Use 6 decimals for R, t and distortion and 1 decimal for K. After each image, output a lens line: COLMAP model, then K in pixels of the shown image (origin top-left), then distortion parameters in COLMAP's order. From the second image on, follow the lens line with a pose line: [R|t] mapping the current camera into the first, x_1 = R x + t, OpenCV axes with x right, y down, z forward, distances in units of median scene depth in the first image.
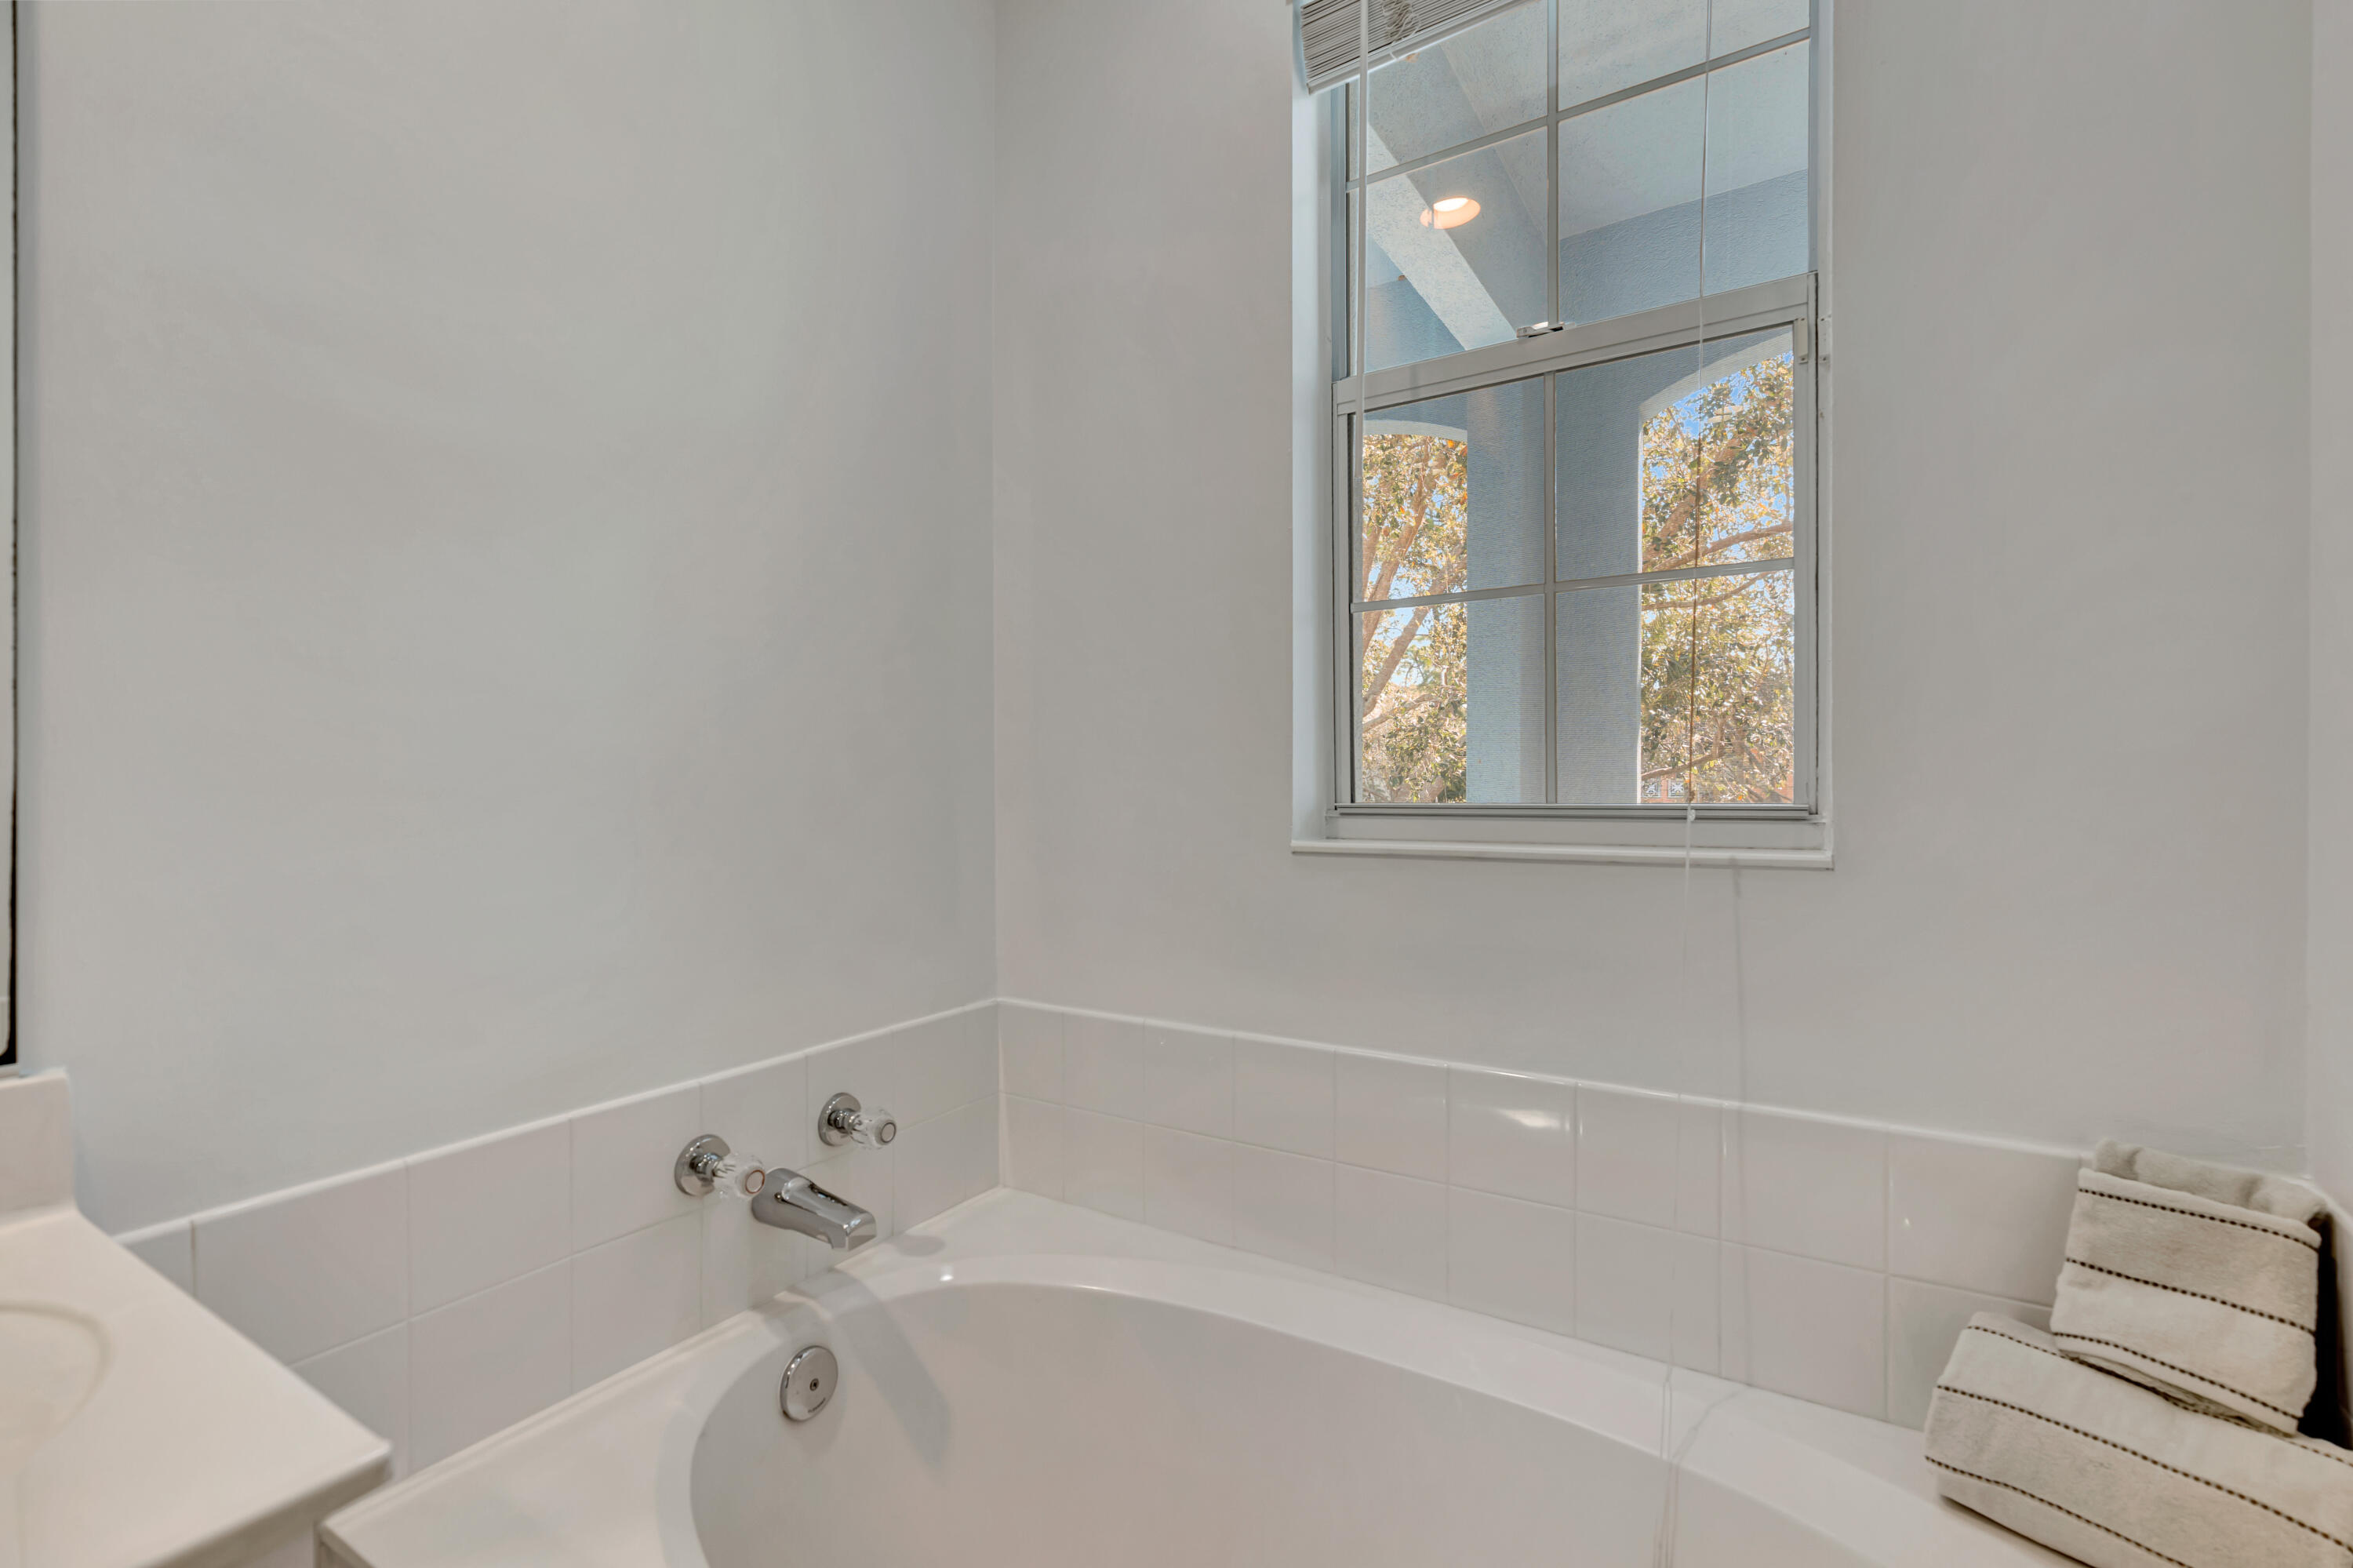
lens RADIAL K [[1072.3, 0, 1177.5], [0, 1072.3, 771.0], [0, 0, 1]] dist [0.001950, 0.000990]
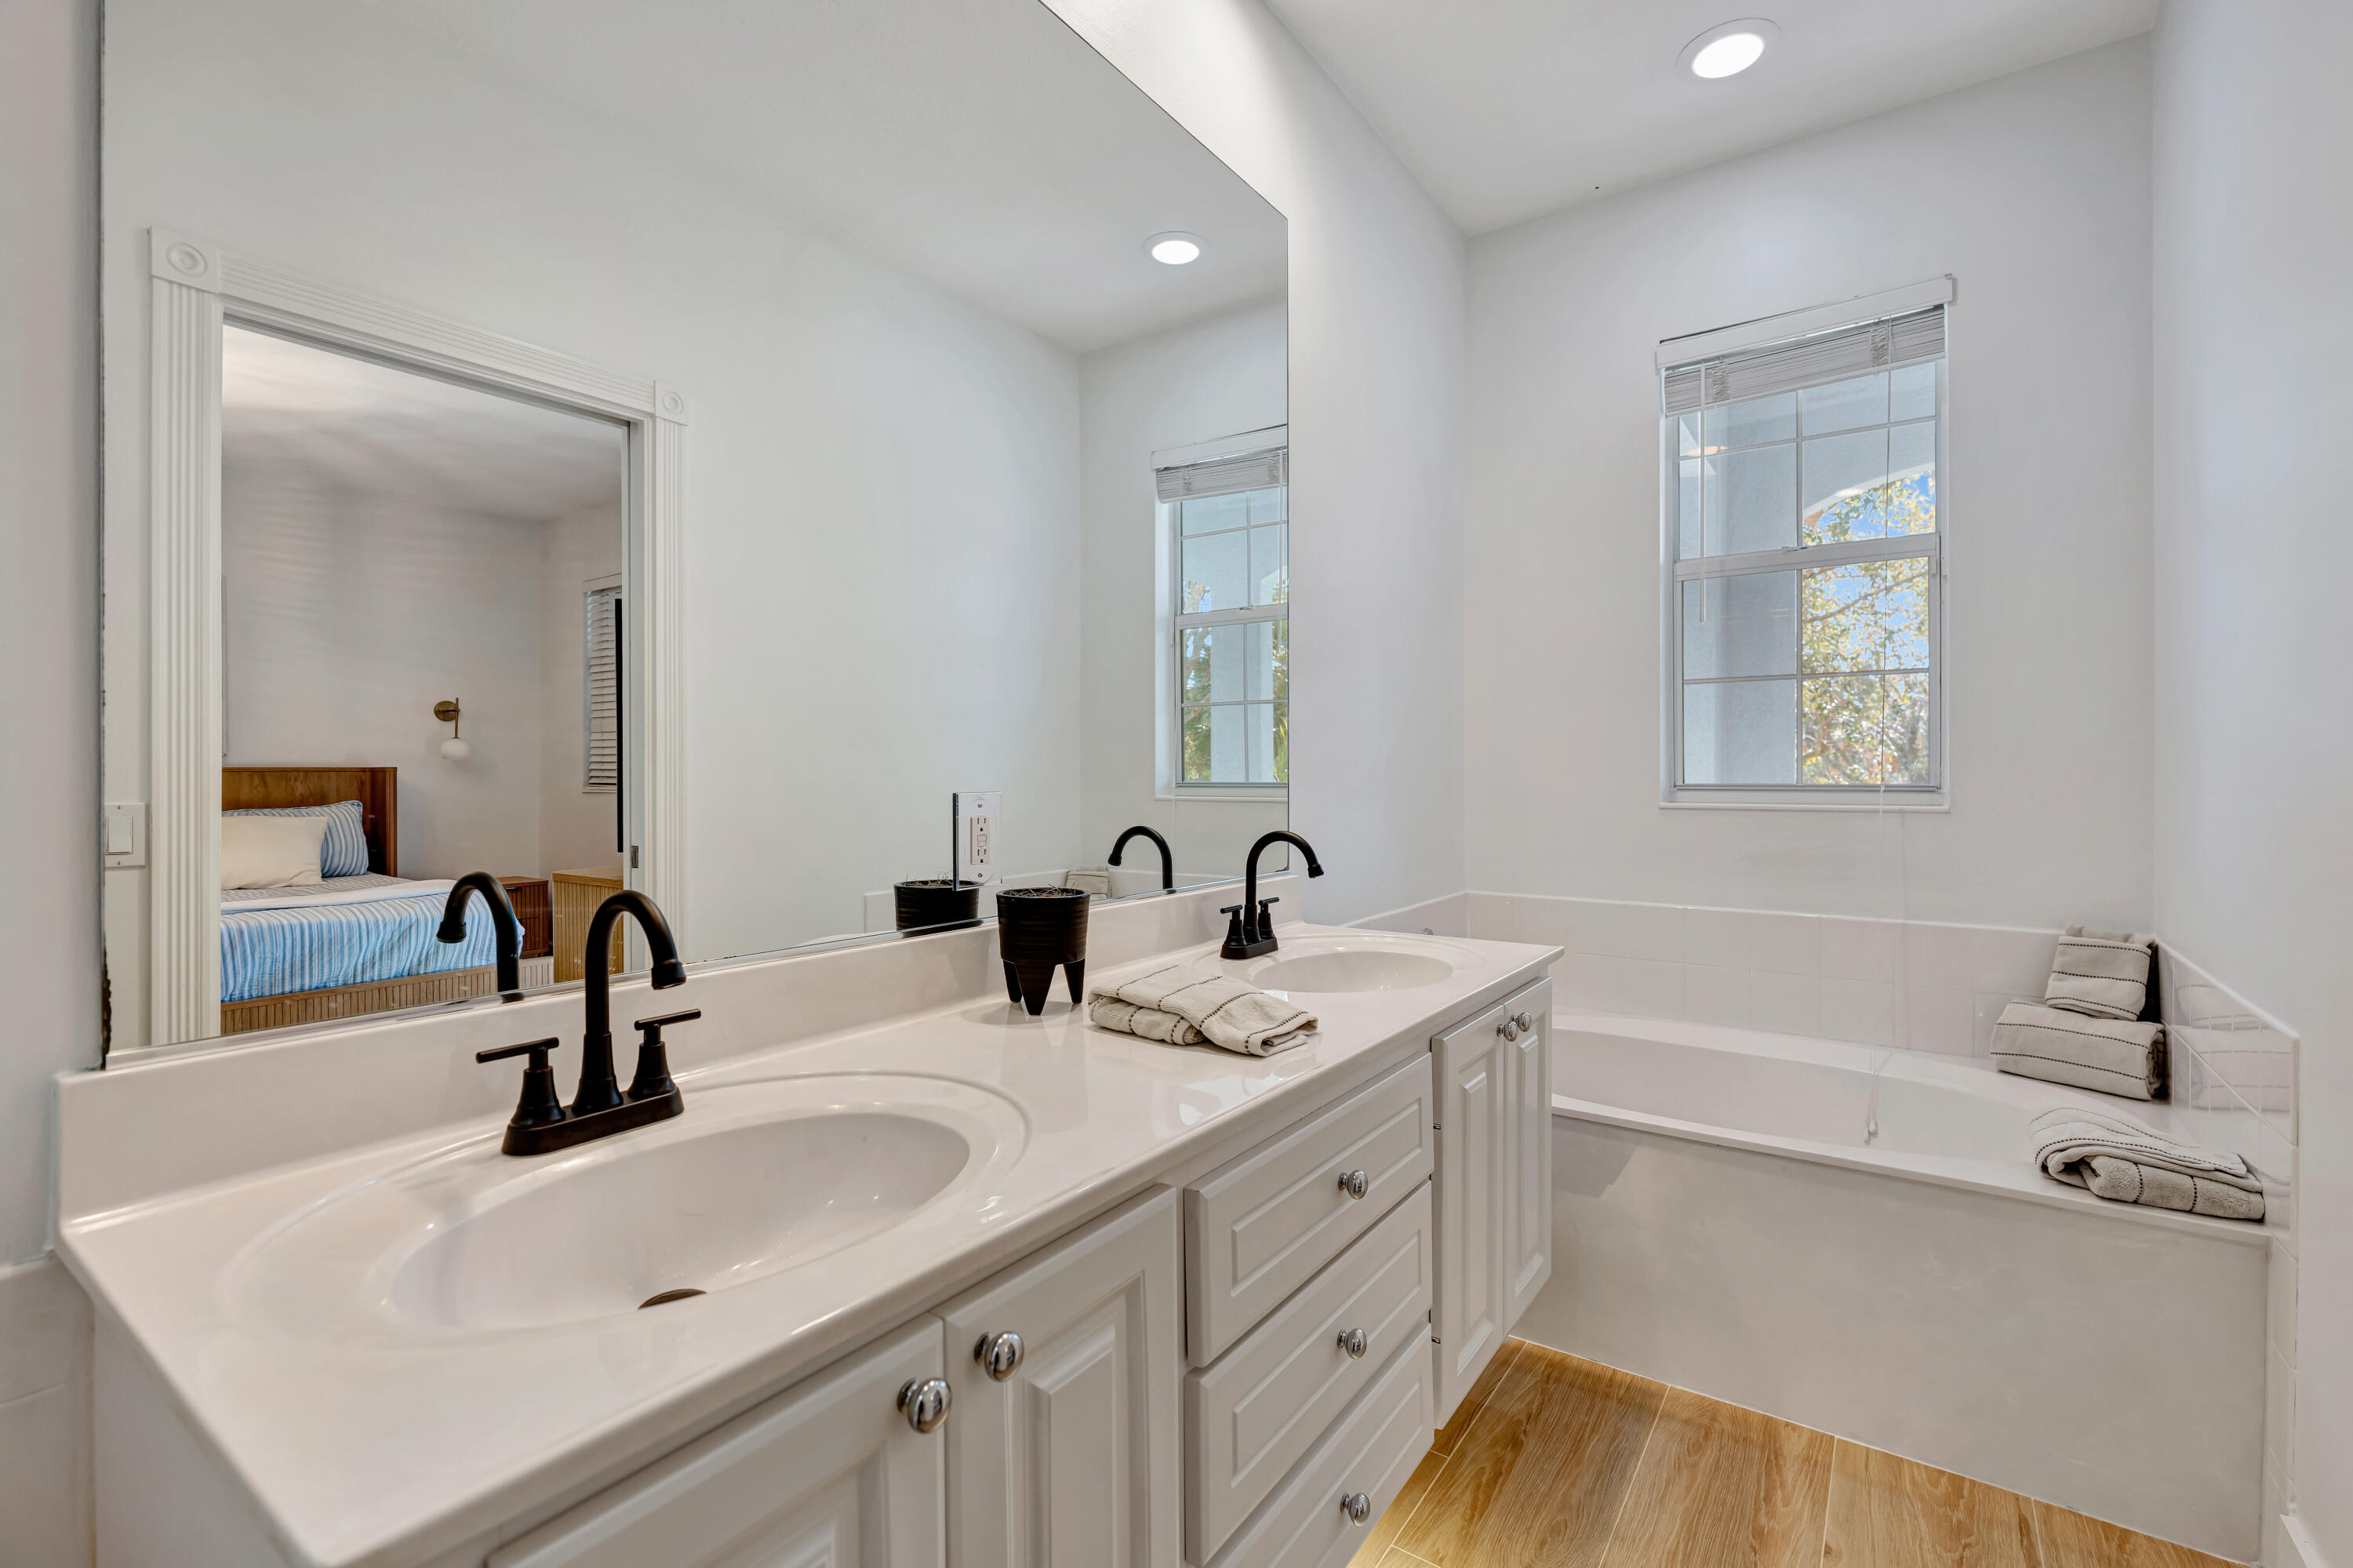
lens RADIAL K [[1038.3, 0, 1174.8], [0, 1038.3, 756.3], [0, 0, 1]] dist [-0.003467, -0.000608]
pose [[0.997061, 0.003939, -0.076516, -0.775489], [-0.004508, 0.999963, -0.007270, -0.002118], [0.076484, 0.007593, 0.997042, -1.186446]]
